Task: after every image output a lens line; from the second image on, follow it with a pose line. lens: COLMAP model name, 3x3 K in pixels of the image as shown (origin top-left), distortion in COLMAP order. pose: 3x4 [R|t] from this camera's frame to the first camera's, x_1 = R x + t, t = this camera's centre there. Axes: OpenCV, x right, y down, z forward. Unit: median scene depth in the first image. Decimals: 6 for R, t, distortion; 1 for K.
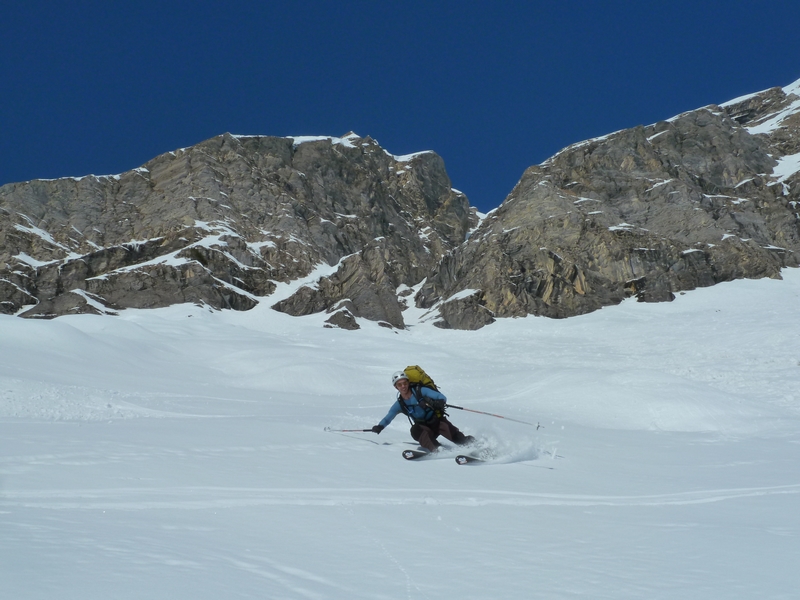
lens RADIAL K [[1044.1, 0, 411.3], [0, 1044.1, 298.6], [0, 0, 1]] dist [-0.034139, 0.023894]
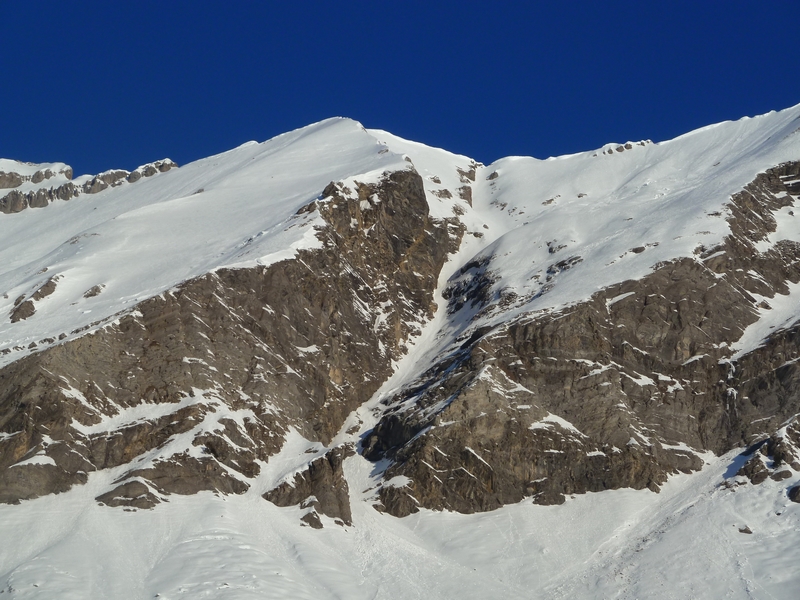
lens RADIAL K [[2995.3, 0, 400.0], [0, 2995.3, 300.0], [0, 0, 1]] dist [0.011361, -0.830646]
pose [[0.992044, 0.122903, 0.027253, -0.079627], [-0.125313, 0.984770, 0.120515, -0.688806], [-0.012026, -0.122971, 0.992337, -2.715000]]
